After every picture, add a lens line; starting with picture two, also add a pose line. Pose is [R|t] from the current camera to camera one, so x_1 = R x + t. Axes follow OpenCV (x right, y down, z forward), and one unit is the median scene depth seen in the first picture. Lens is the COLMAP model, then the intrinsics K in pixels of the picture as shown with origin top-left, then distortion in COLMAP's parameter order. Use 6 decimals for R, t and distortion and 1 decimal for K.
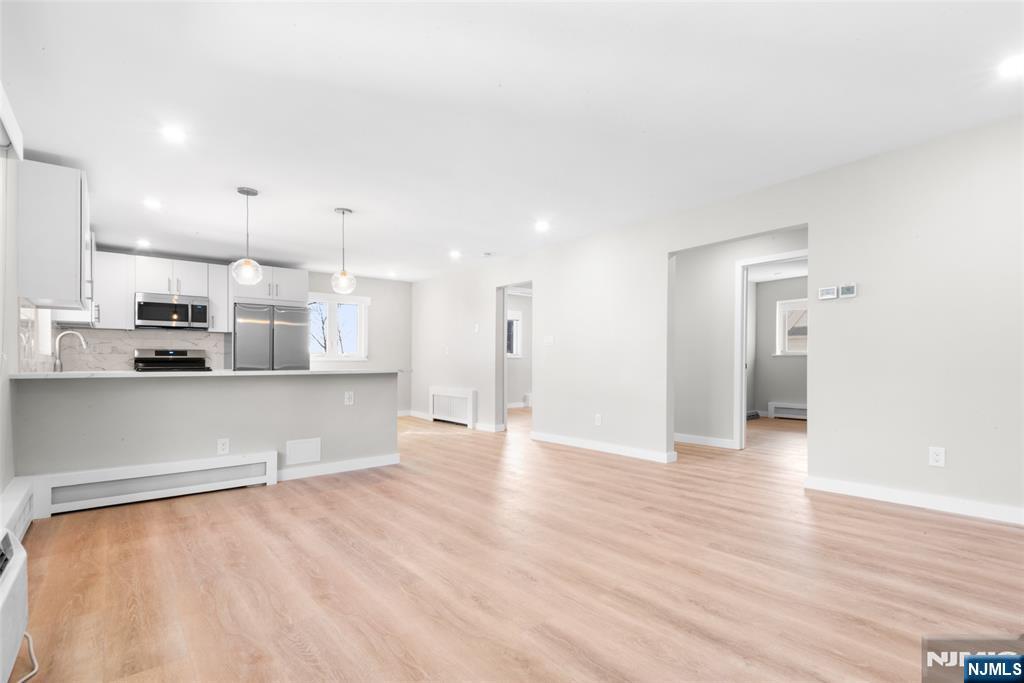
lens RADIAL K [[480.1, 0, 515.3], [0, 480.1, 366.1], [0, 0, 1]] dist [0.016204, -0.000137]
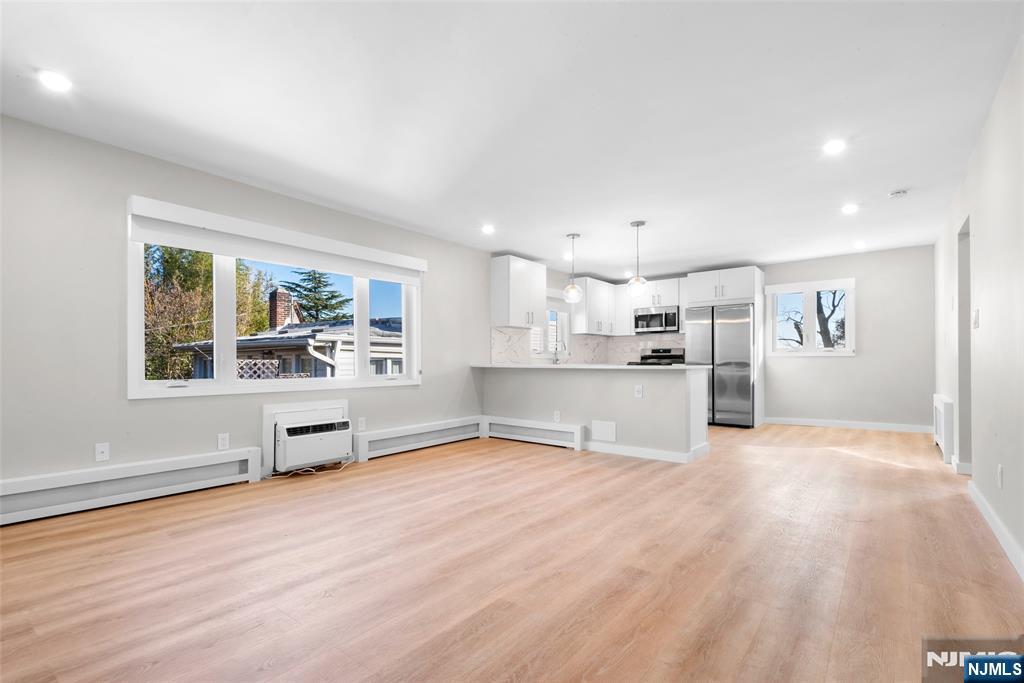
lens RADIAL K [[472.4, 0, 517.2], [0, 472.4, 356.1], [0, 0, 1]] dist [0.028810, -0.019977]
pose [[0.213030, -0.004200, -0.977037, 0.683165], [-0.005117, 0.999972, -0.005414, -0.007217], [0.977032, 0.006152, 0.213003, 0.512935]]
